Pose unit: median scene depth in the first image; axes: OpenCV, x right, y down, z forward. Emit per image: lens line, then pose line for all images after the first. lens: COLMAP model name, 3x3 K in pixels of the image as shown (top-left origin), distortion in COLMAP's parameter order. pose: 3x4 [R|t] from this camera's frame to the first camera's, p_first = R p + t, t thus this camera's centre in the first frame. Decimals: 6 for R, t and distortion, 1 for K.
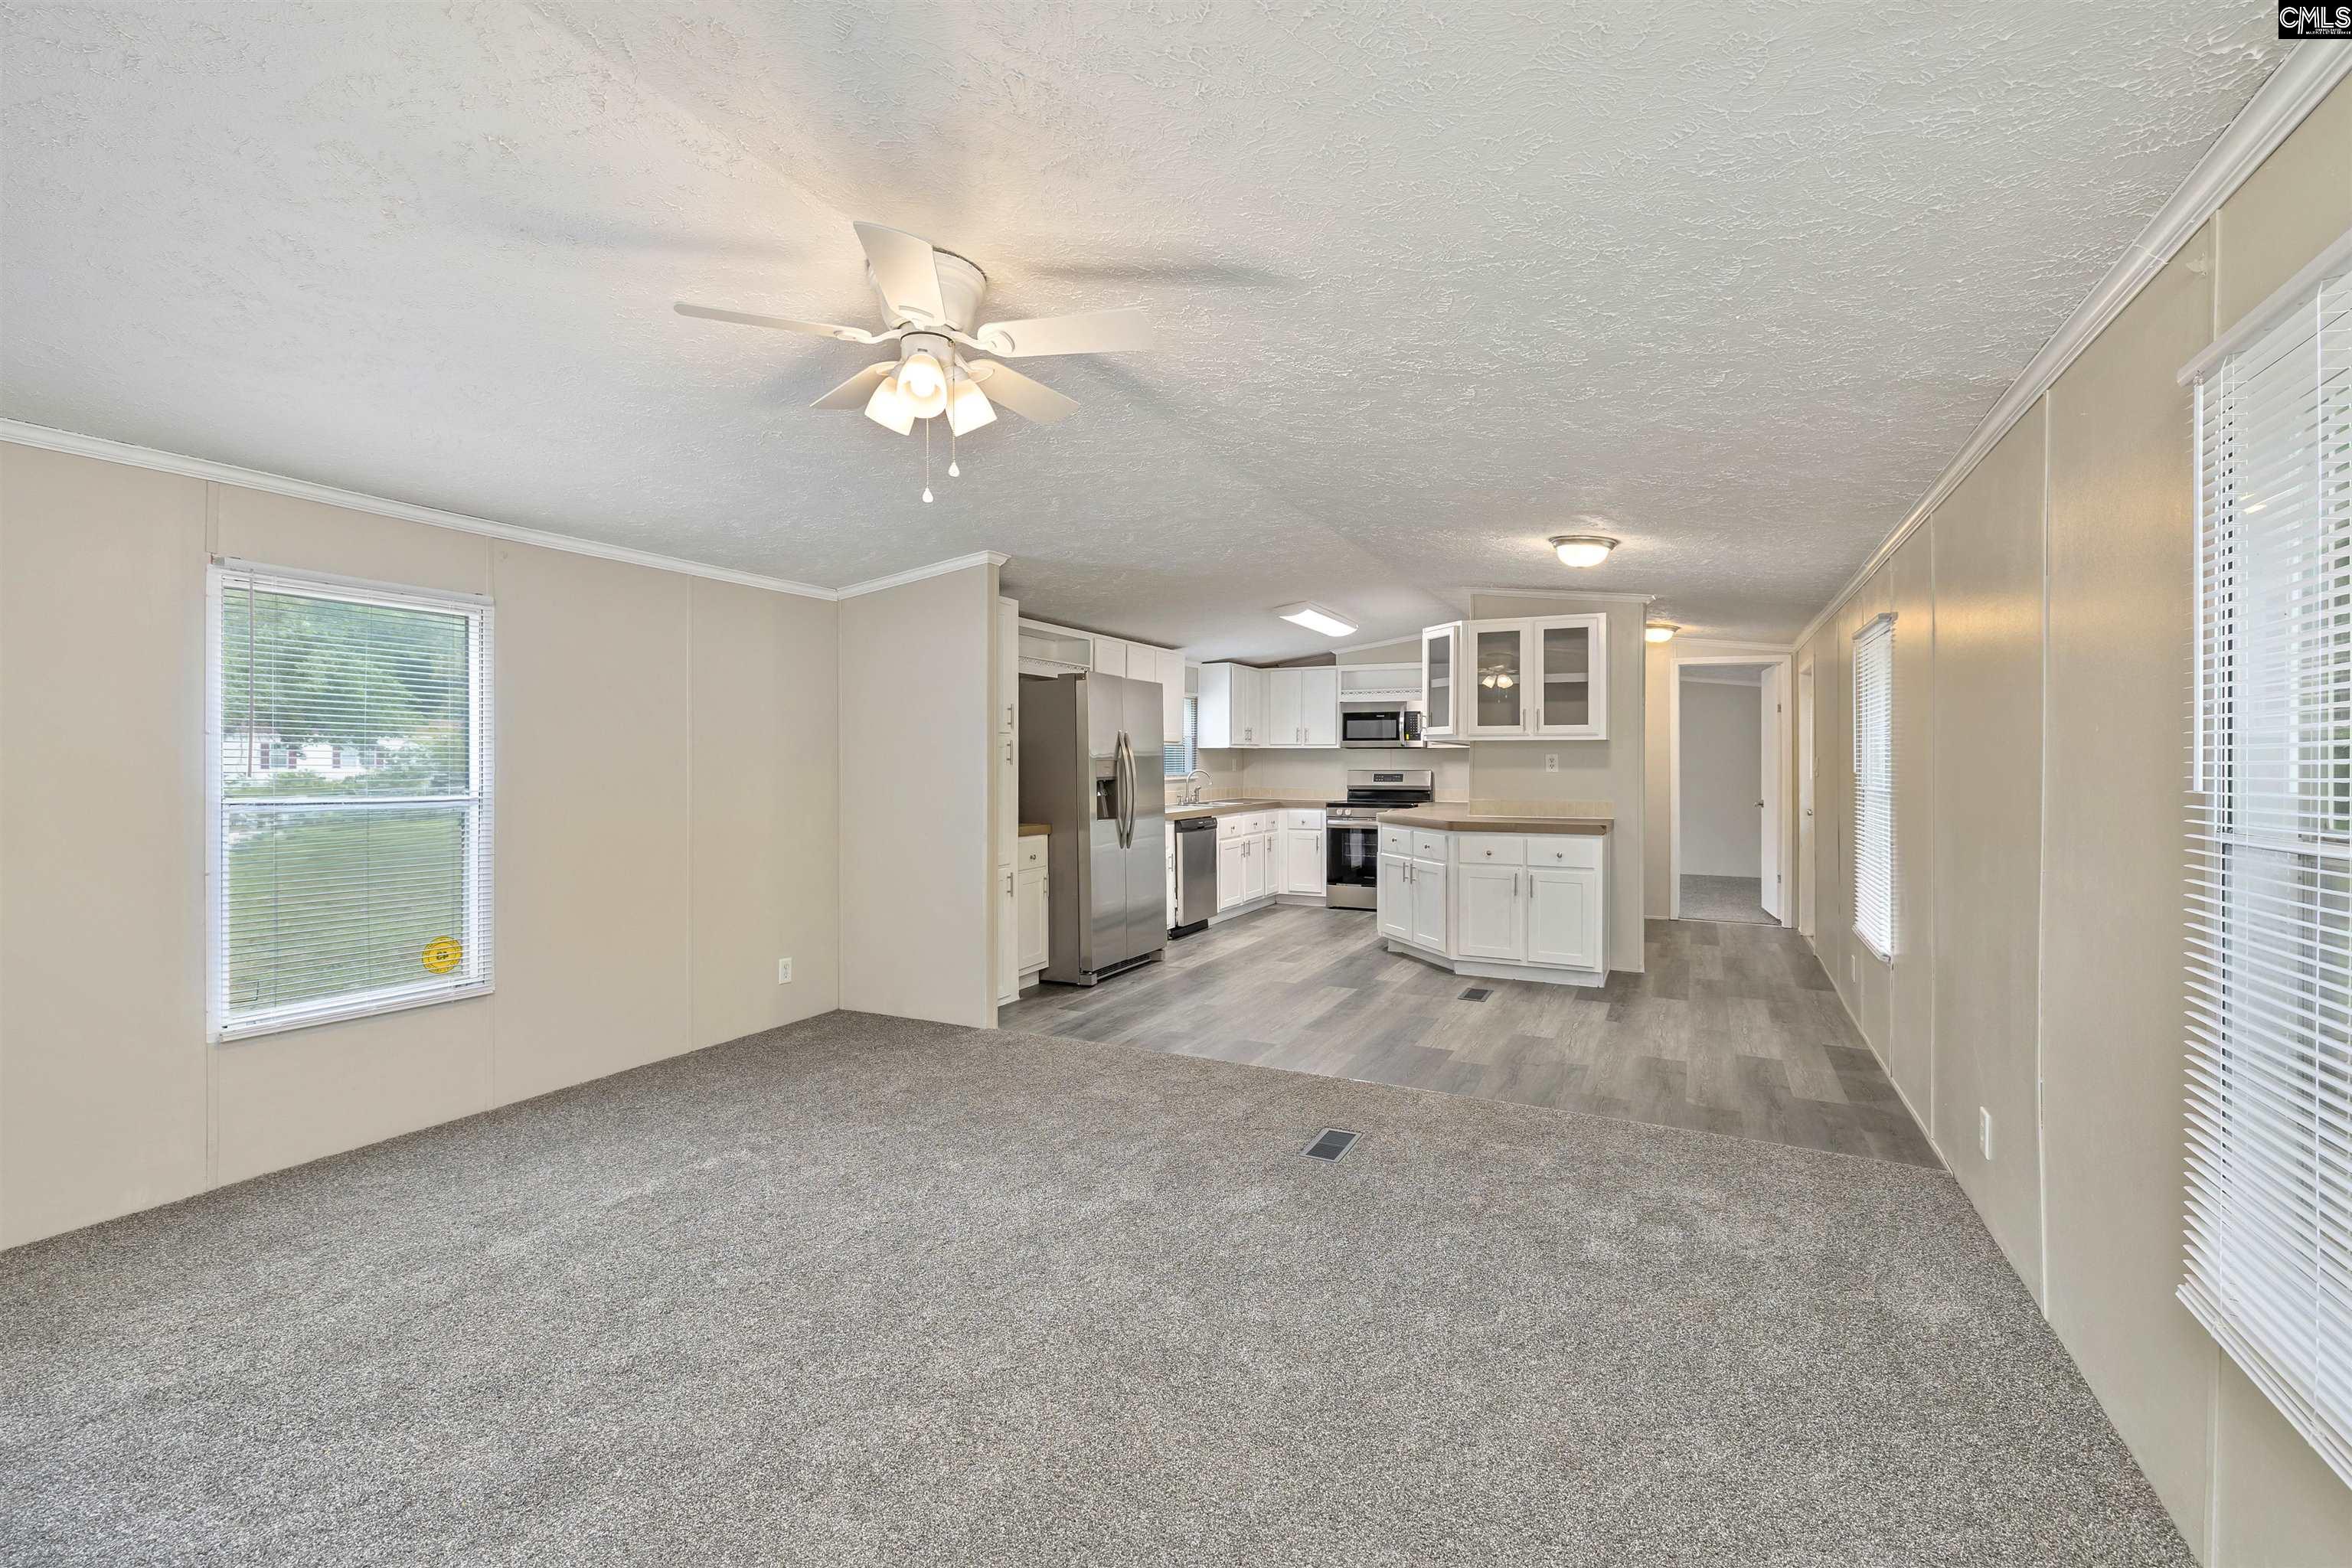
lens RADIAL K [[1015.9, 0, 1178.6], [0, 1015.9, 769.1], [0, 0, 1]] dist [-0.000371, -0.000021]
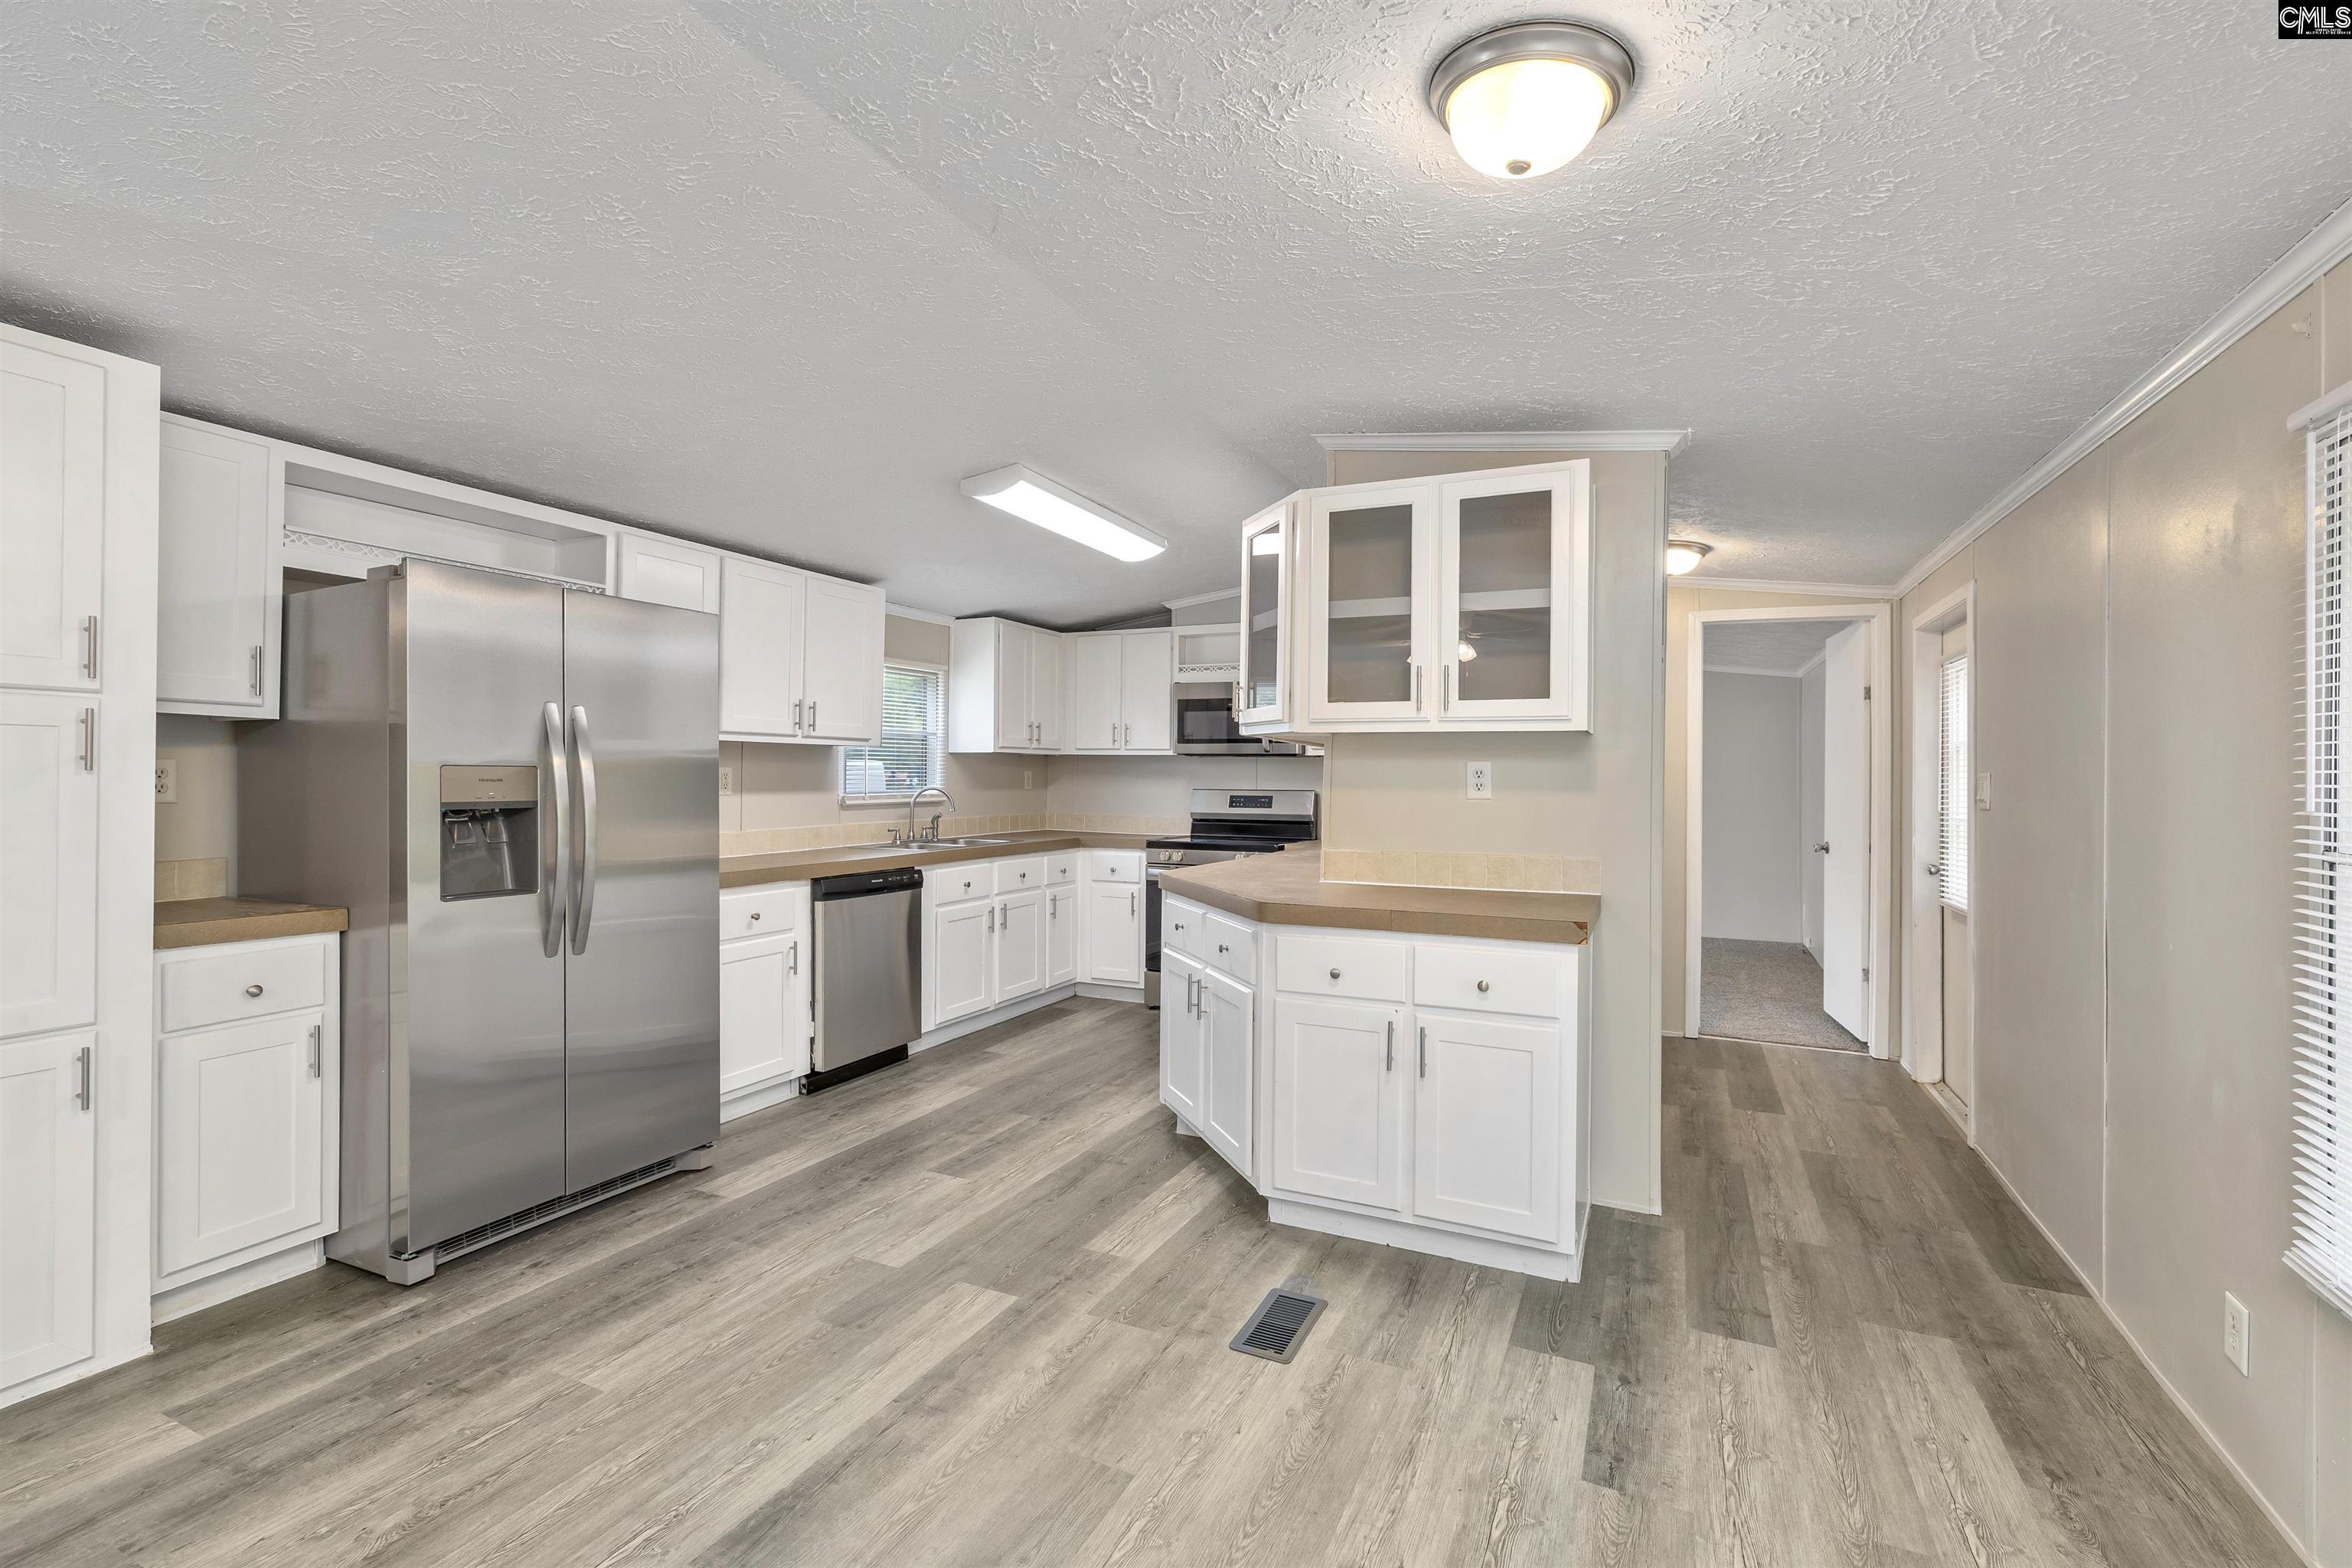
lens RADIAL K [[1041.7, 0, 1180.3], [0, 1041.7, 779.6], [0, 0, 1]] dist [-0.002759, -0.000332]
pose [[0.999543, 0.007818, 0.029206, 0.179548], [-0.007664, 0.999956, -0.005369, -0.002029], [-0.029247, 0.005143, 0.999559, 0.430083]]
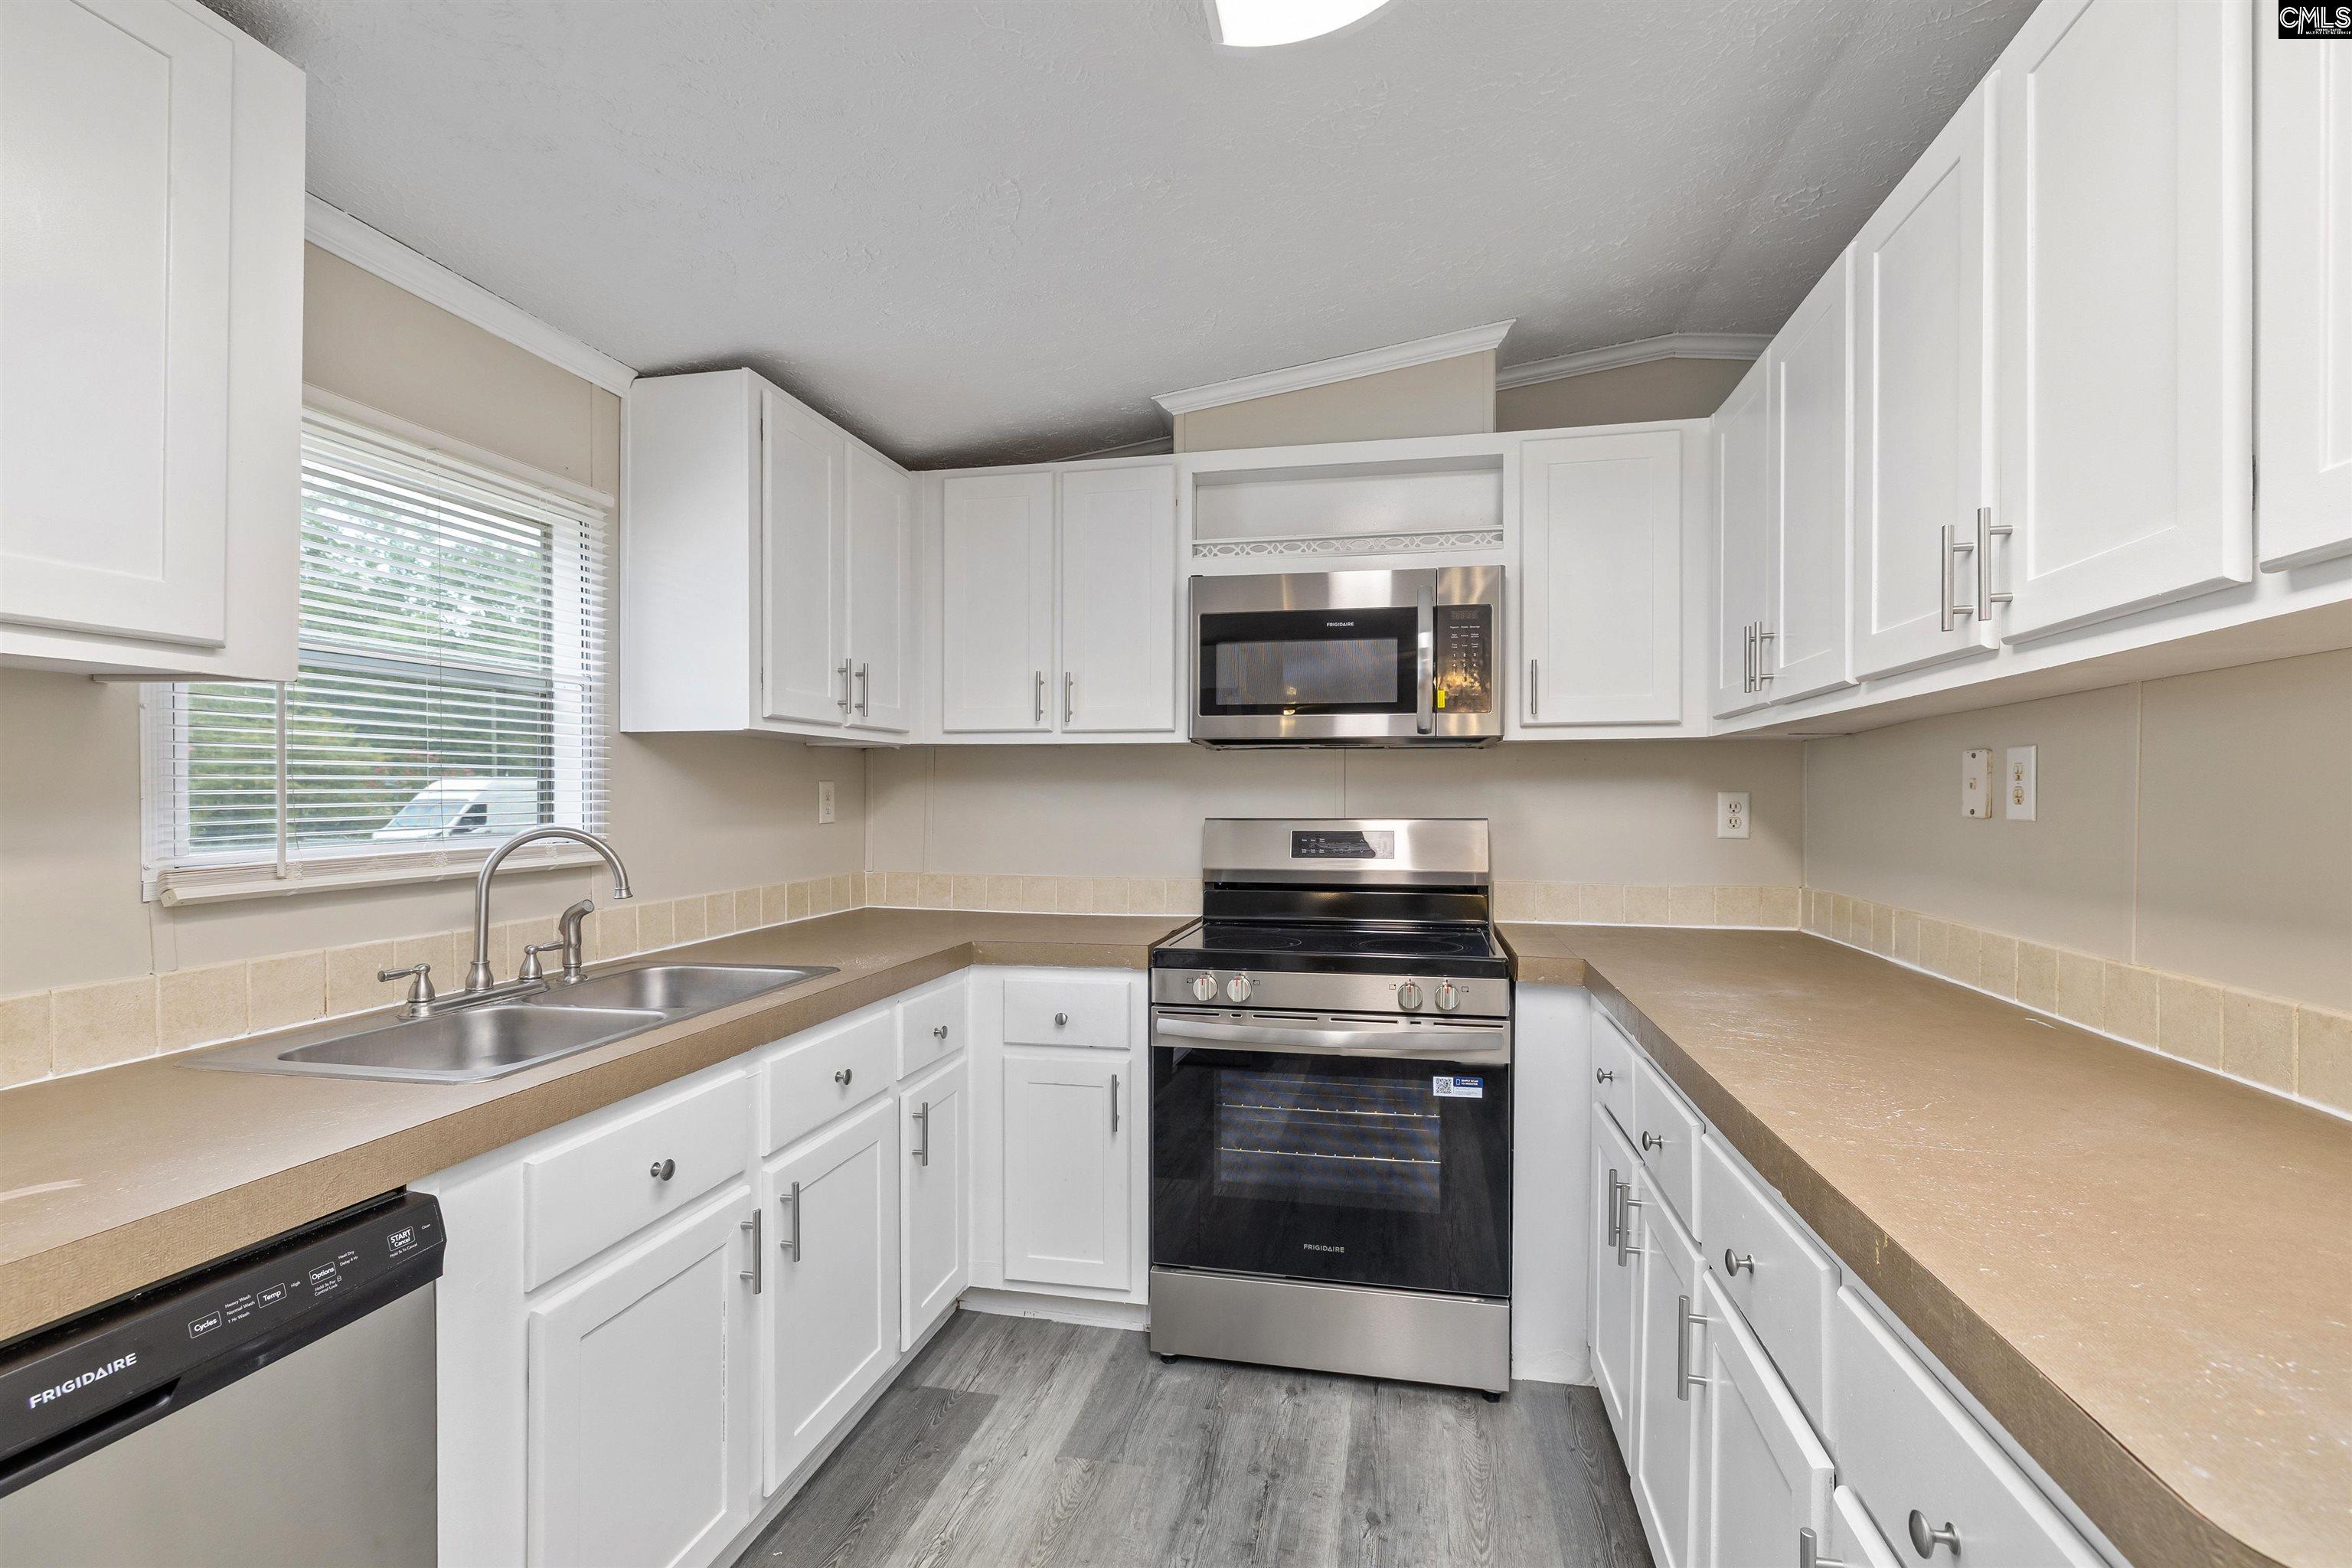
lens RADIAL K [[1065.1, 0, 1181.9], [0, 1065.1, 801.5], [0, 0, 1]] dist [0.000181, 0.000026]
pose [[0.968892, 0.001765, 0.247479, 0.105290], [-0.001059, 0.999995, -0.002984, -0.004457], [-0.247483, 0.002629, 0.968889, 0.897287]]
